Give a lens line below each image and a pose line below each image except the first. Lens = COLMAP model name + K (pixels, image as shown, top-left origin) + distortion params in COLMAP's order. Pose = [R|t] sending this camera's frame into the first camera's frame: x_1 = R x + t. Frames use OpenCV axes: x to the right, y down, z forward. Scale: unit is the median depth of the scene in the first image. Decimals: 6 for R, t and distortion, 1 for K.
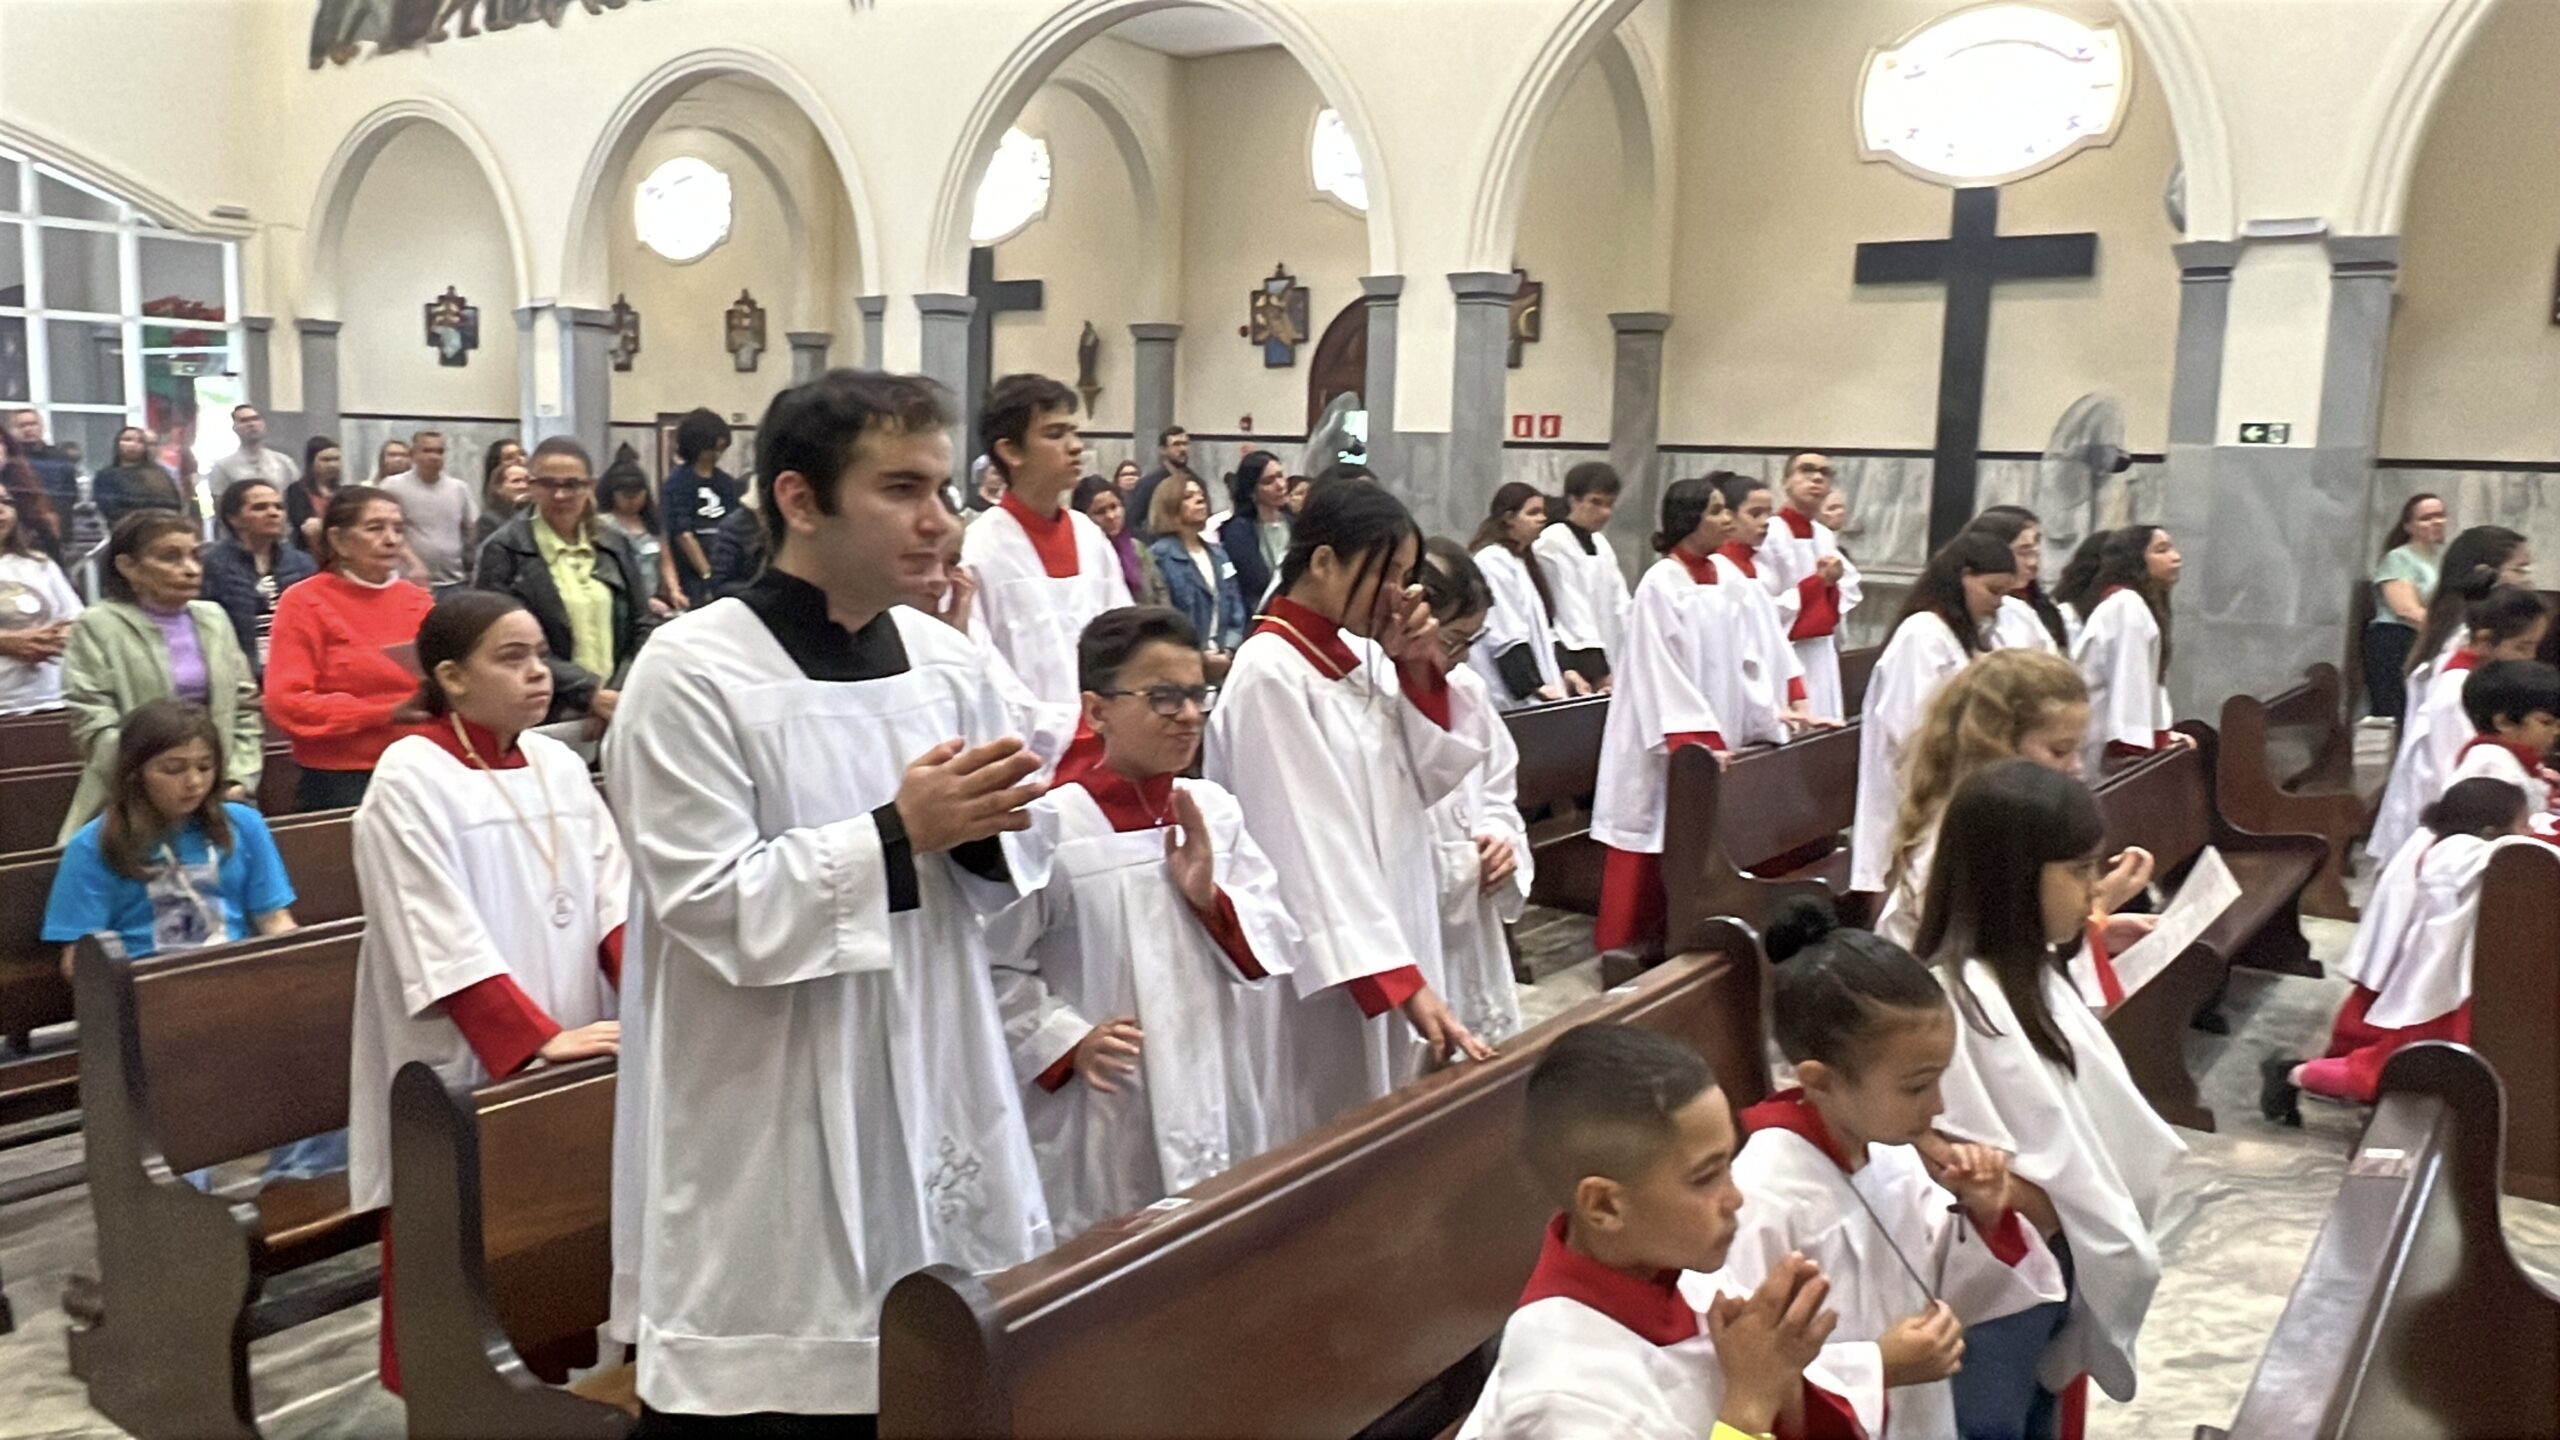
lens RADIAL K [[1881.2, 0, 1280.0], [0, 1881.2, 720.0], [0, 0, 1]] dist [-0.004449, 0.001352]
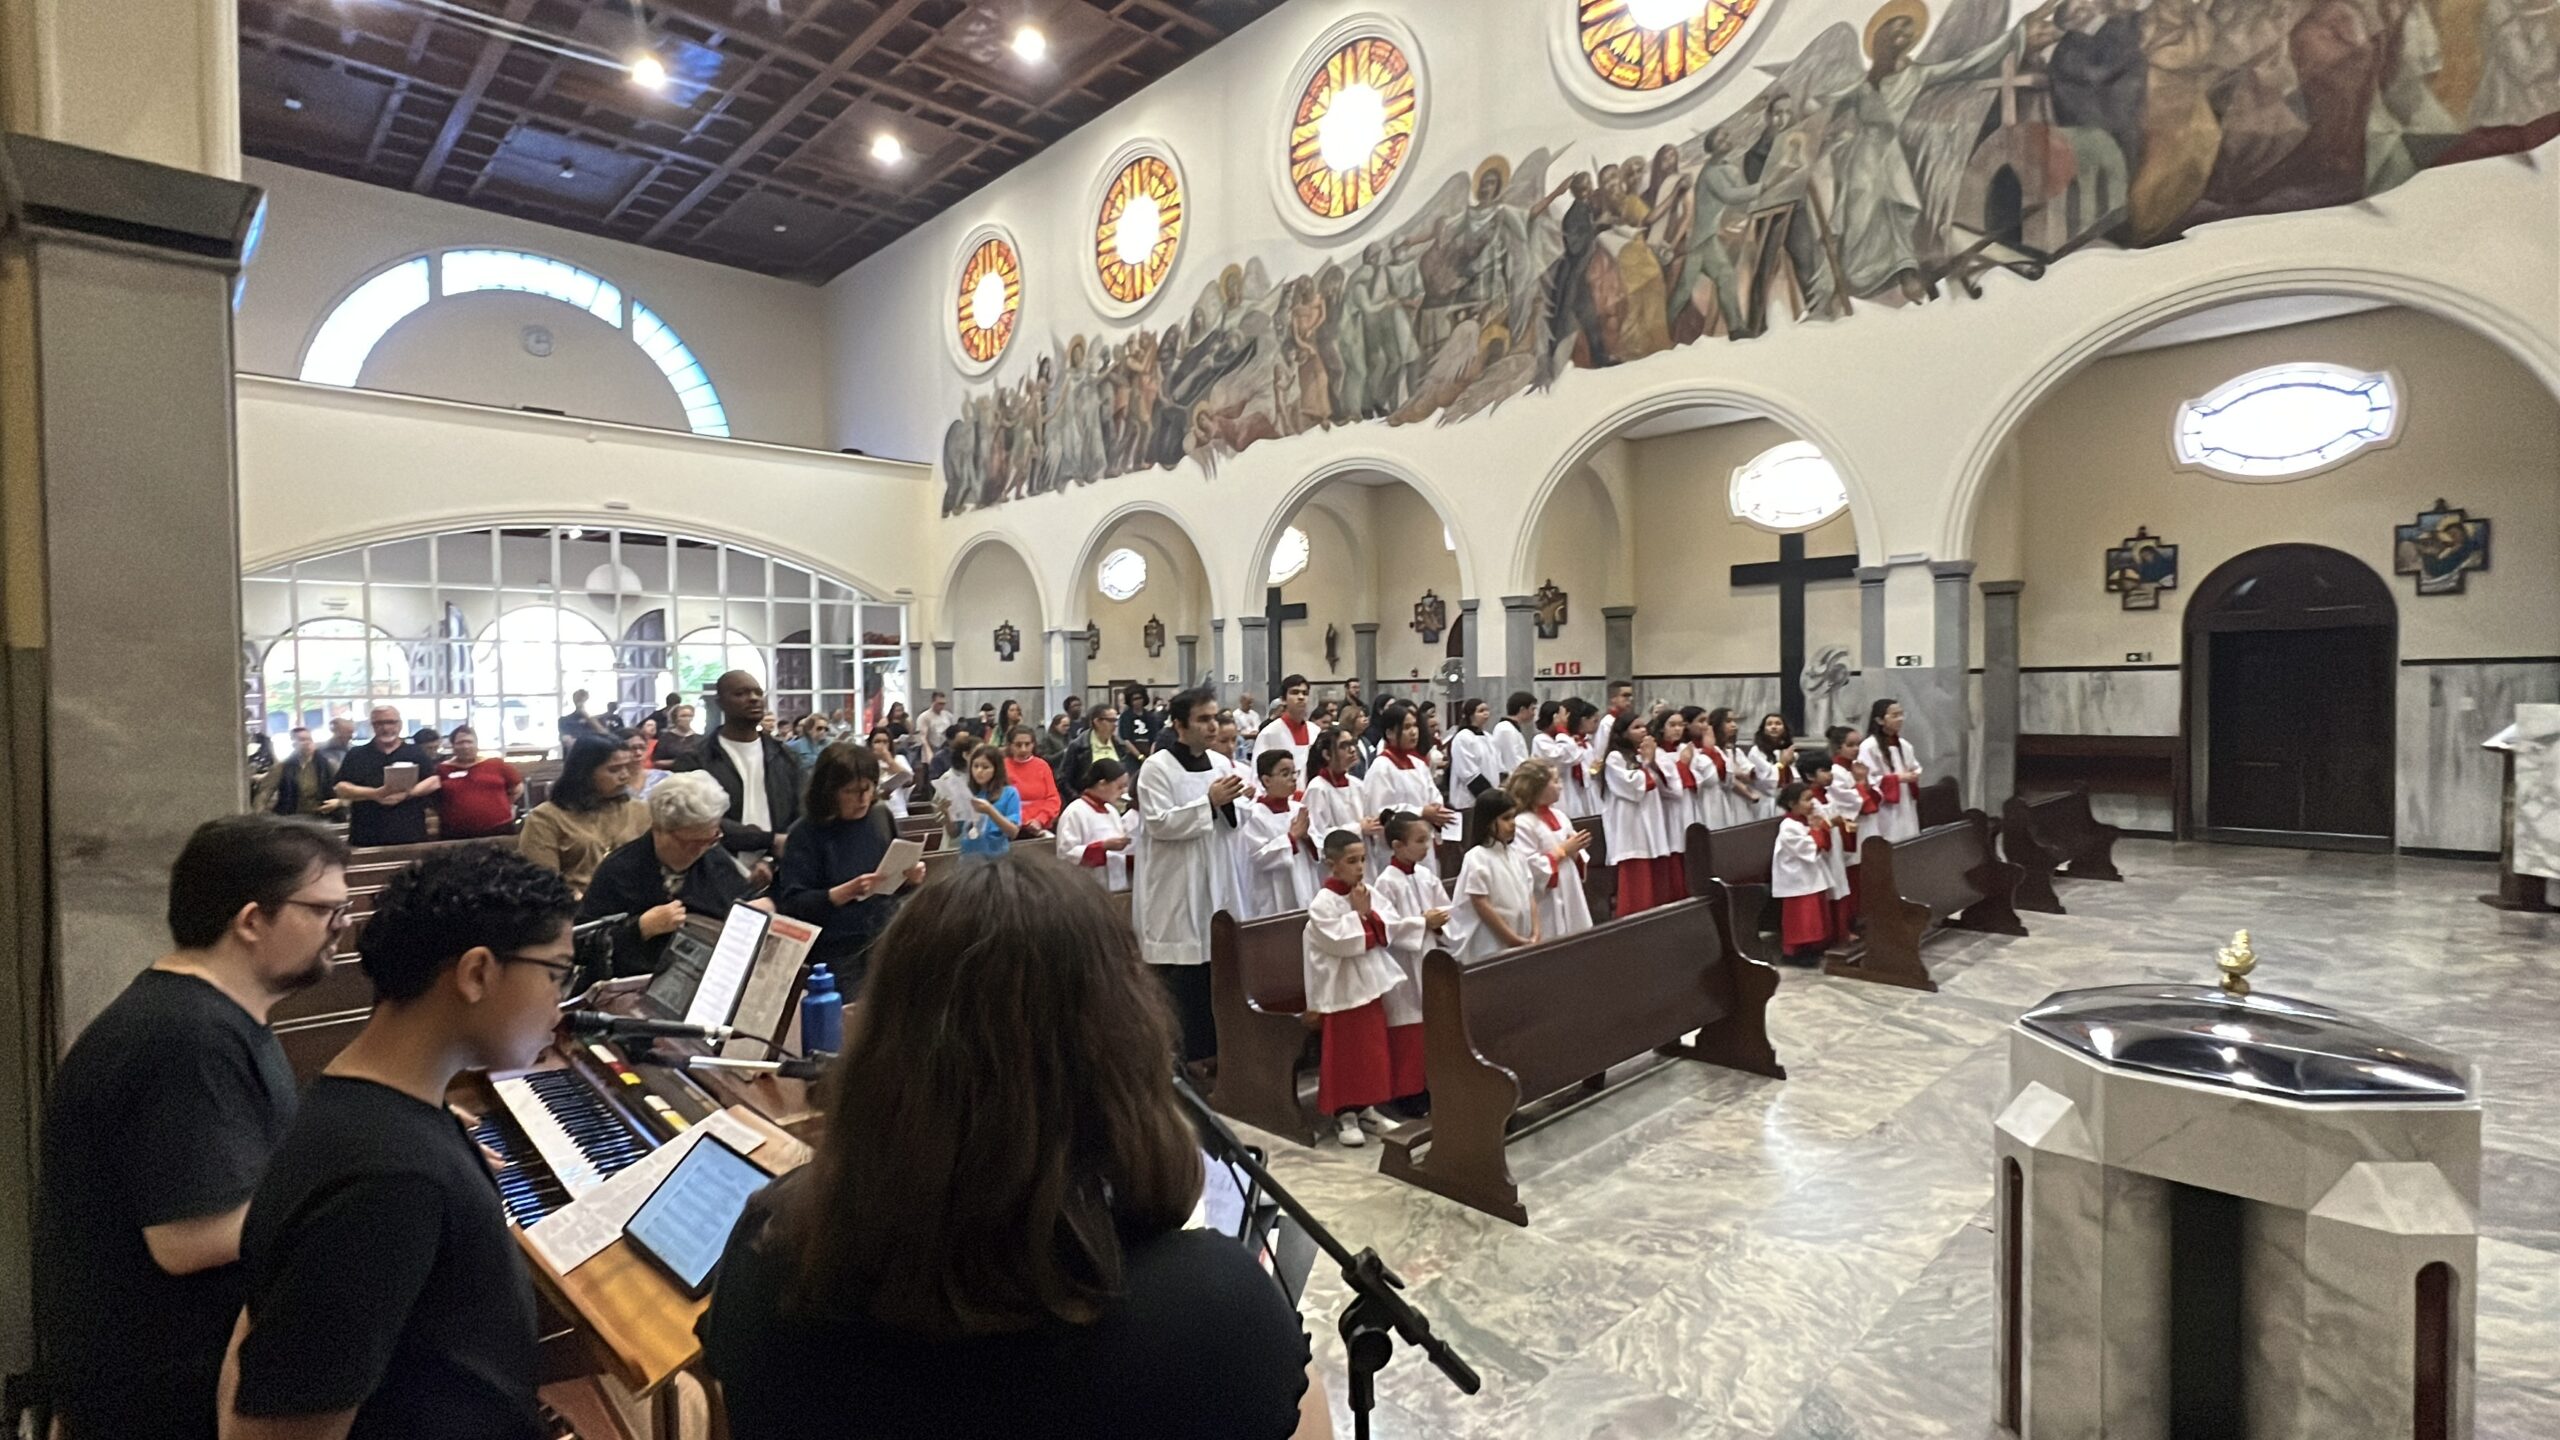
lens RADIAL K [[1181.0, 0, 1280.0], [0, 1181.0, 720.0], [0, 0, 1]] dist [-0.000759, -0.000011]
pose [[0.985447, -0.039095, -0.165428, 0.042866], [0.020313, 0.993303, -0.113742, 0.019279], [0.168767, 0.108726, 0.979641, -0.169200]]
